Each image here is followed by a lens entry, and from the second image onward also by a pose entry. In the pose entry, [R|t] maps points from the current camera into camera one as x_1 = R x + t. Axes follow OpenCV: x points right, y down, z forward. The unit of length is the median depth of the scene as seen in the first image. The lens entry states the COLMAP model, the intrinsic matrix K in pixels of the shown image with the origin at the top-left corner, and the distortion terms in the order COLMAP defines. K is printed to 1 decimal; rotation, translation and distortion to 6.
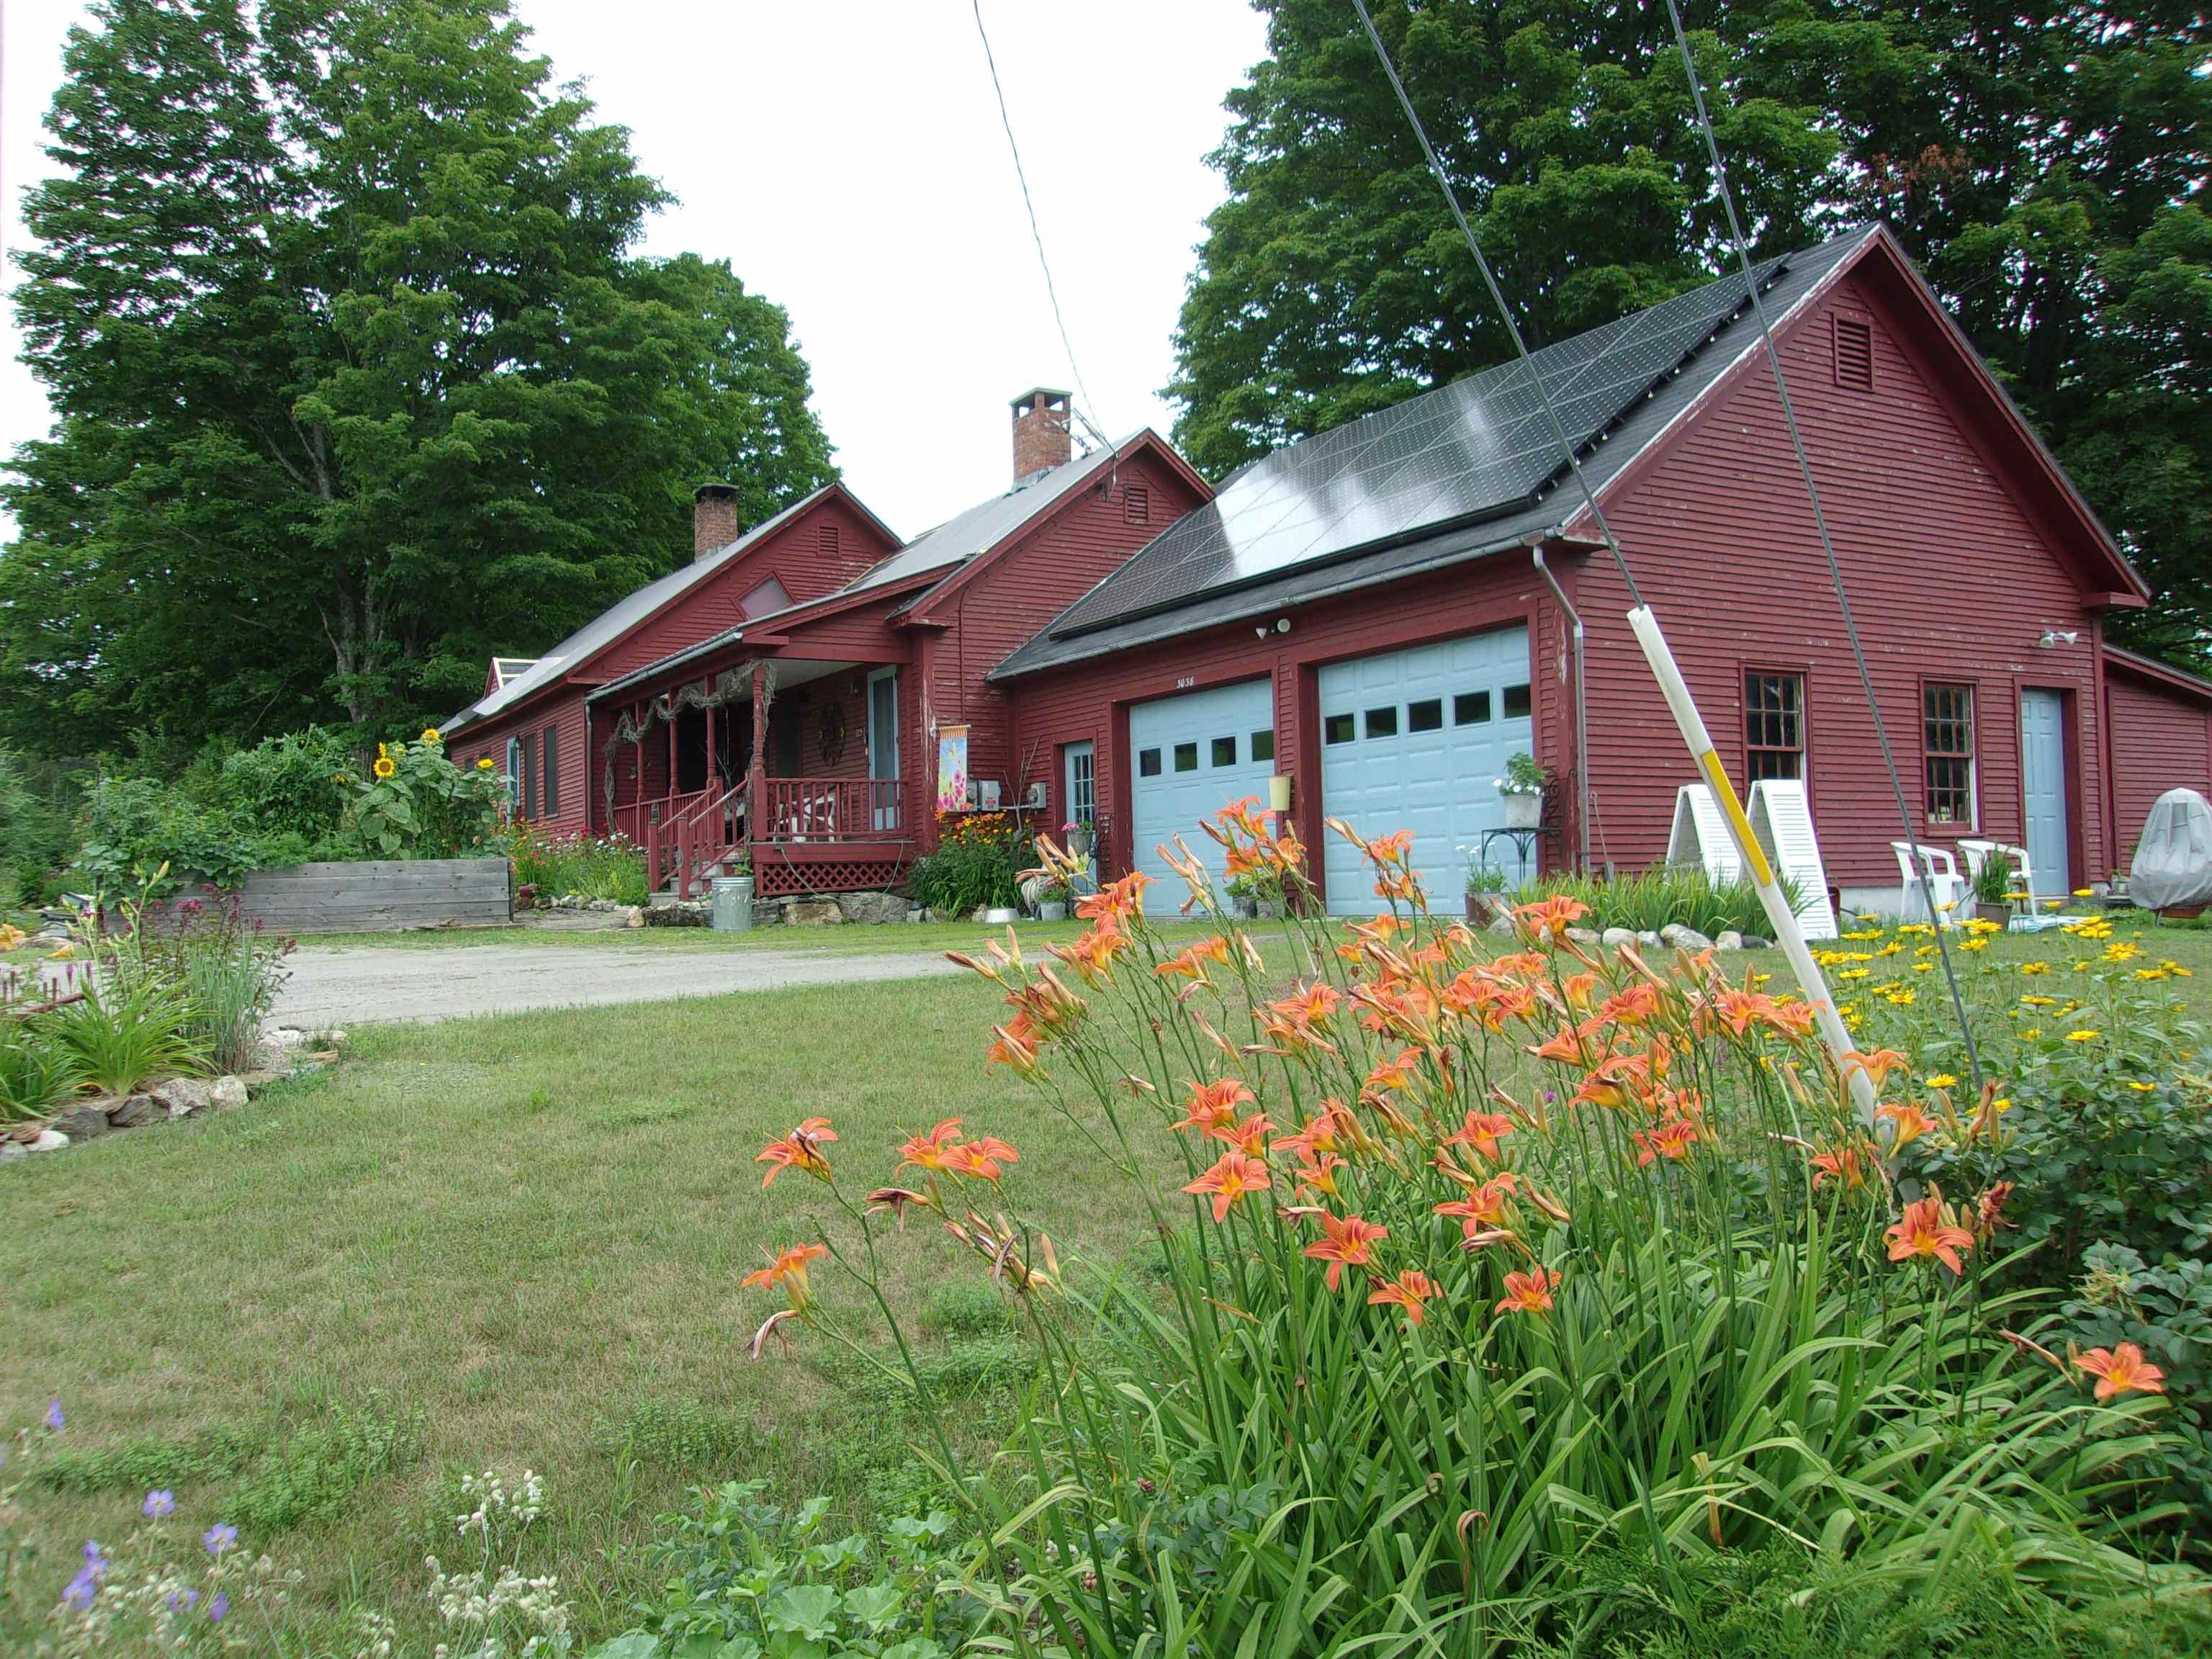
lens RADIAL K [[1755.7, 0, 1107.3], [0, 1755.7, 836.8], [0, 0, 1]] dist [-0.012410, 0.043811]
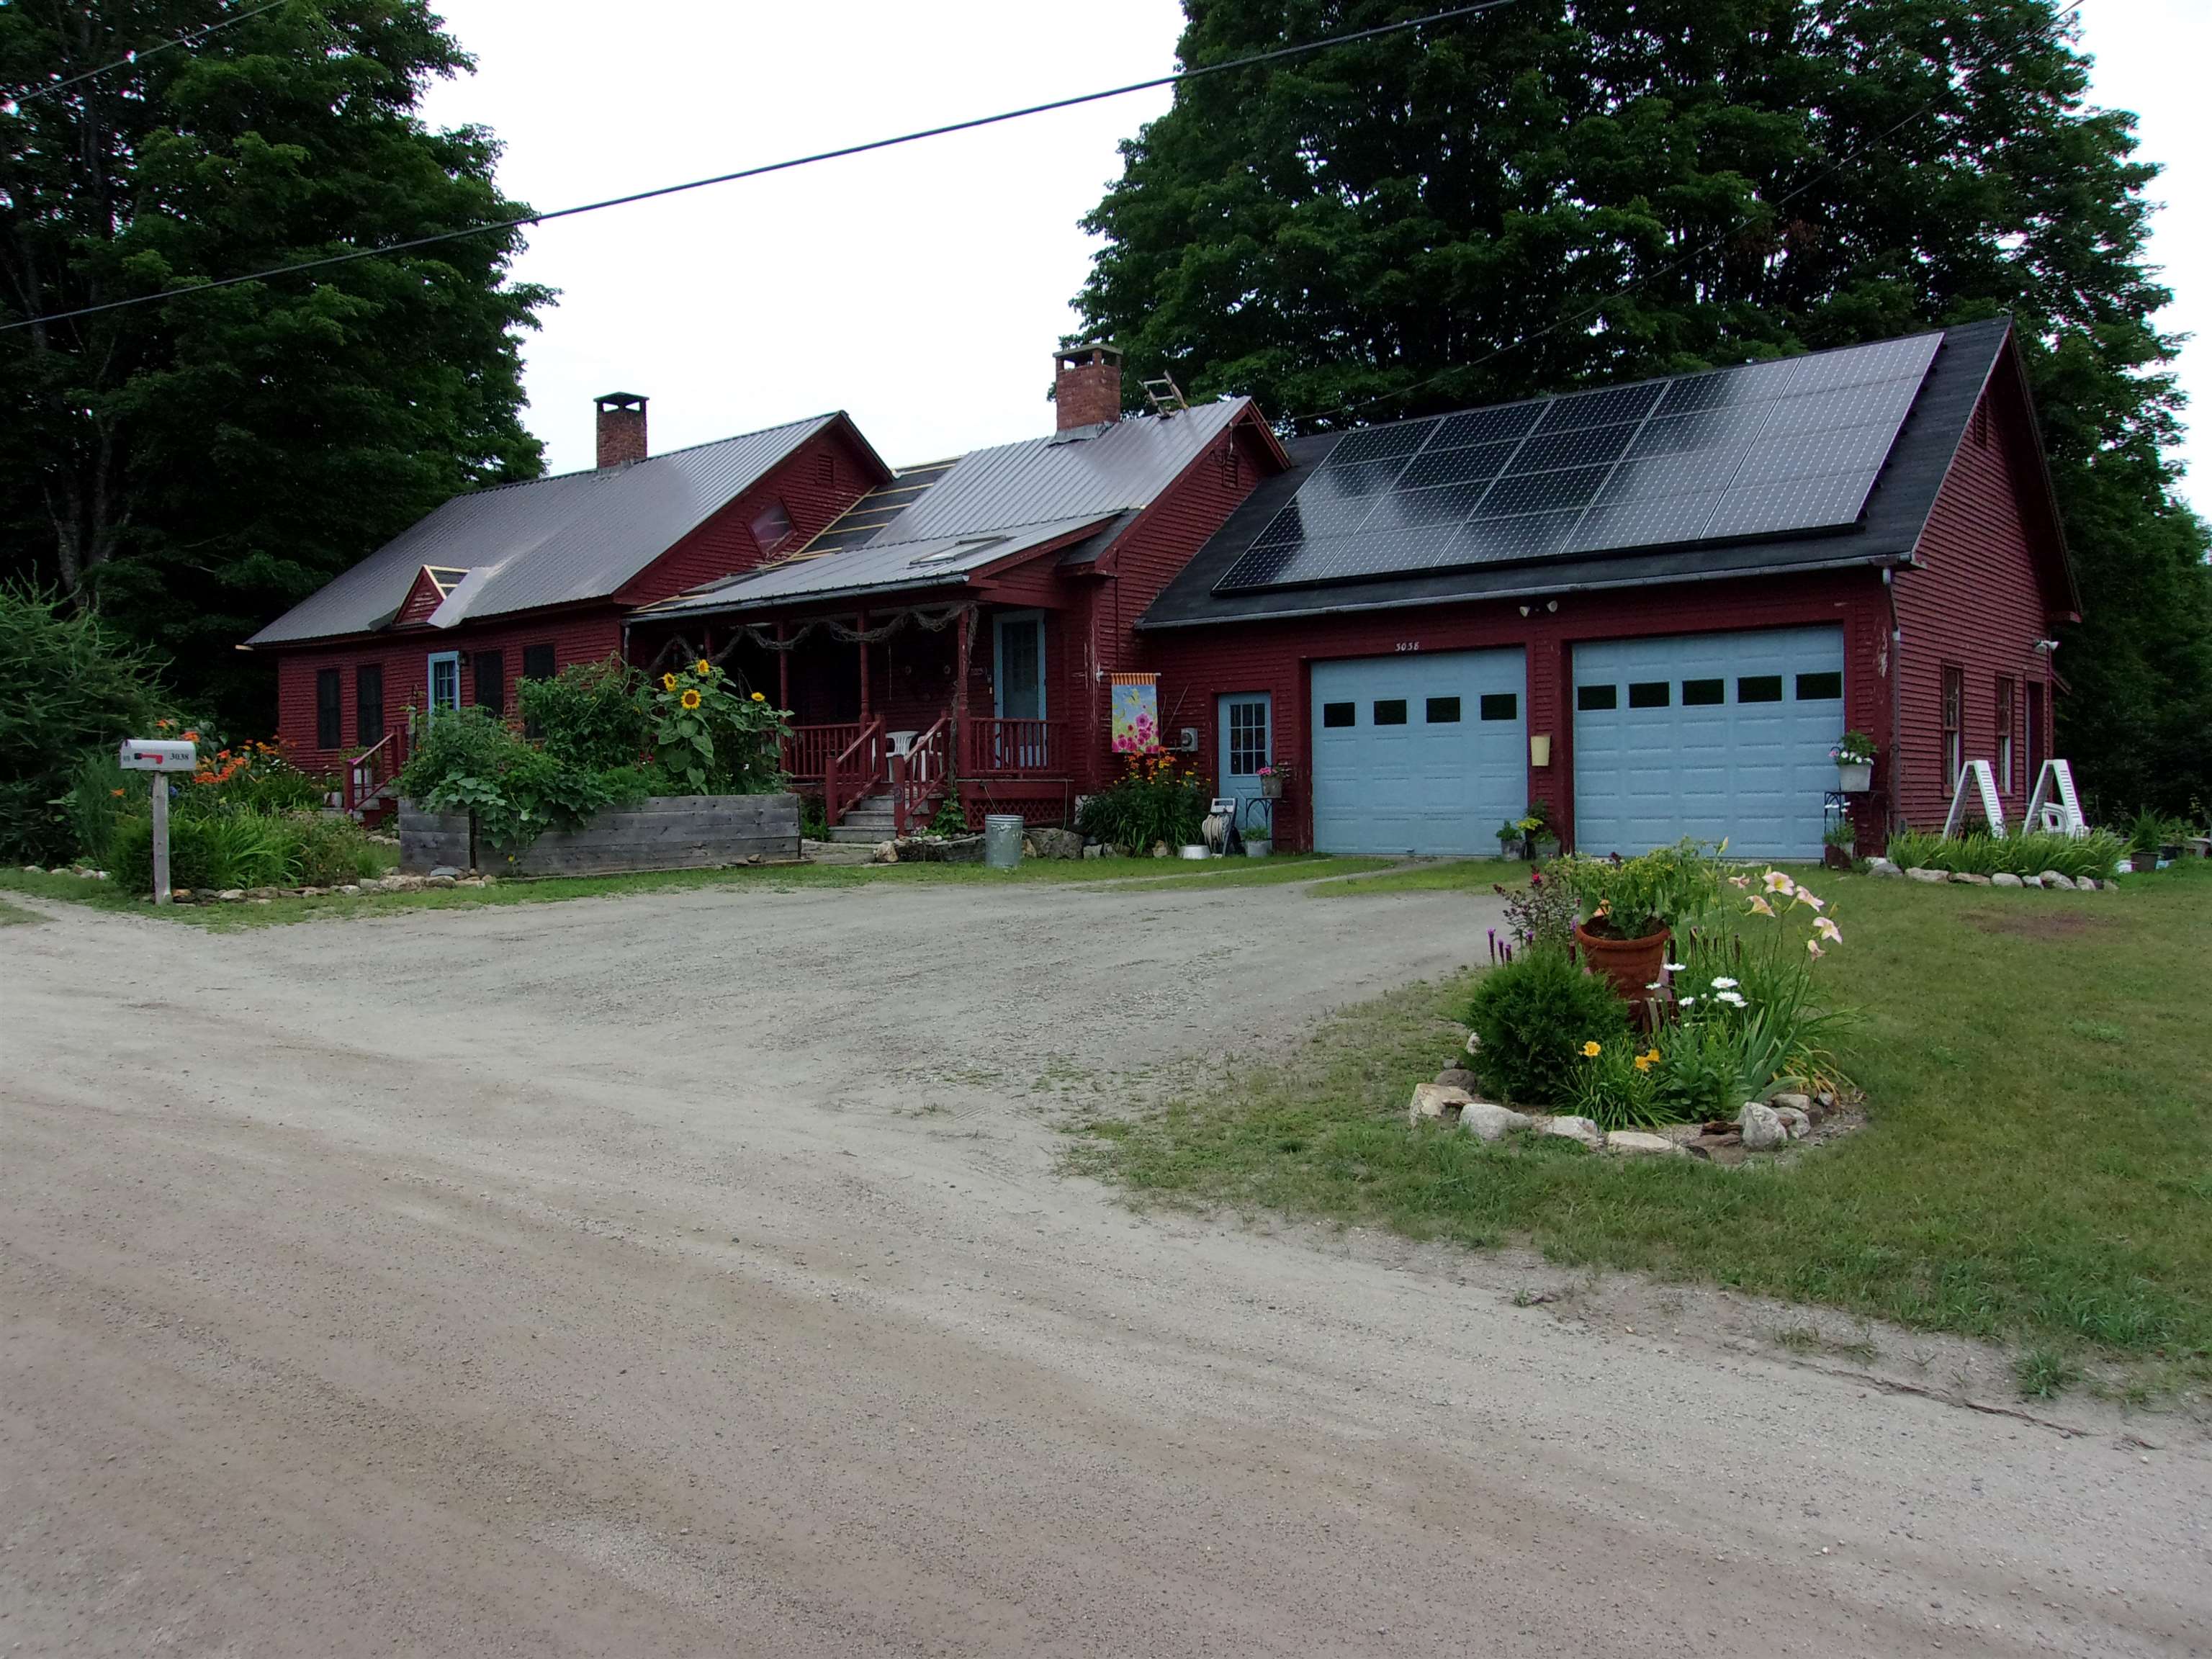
lens RADIAL K [[1755.7, 0, 1086.1], [0, 1755.7, 828.1], [0, 0, 1]] dist [-0.012410, 0.043811]
pose [[0.940267, 0.008091, 0.340343, -0.523614], [-0.022819, 0.998967, 0.039293, -0.011200], [-0.339673, -0.044712, 0.939480, 0.006004]]
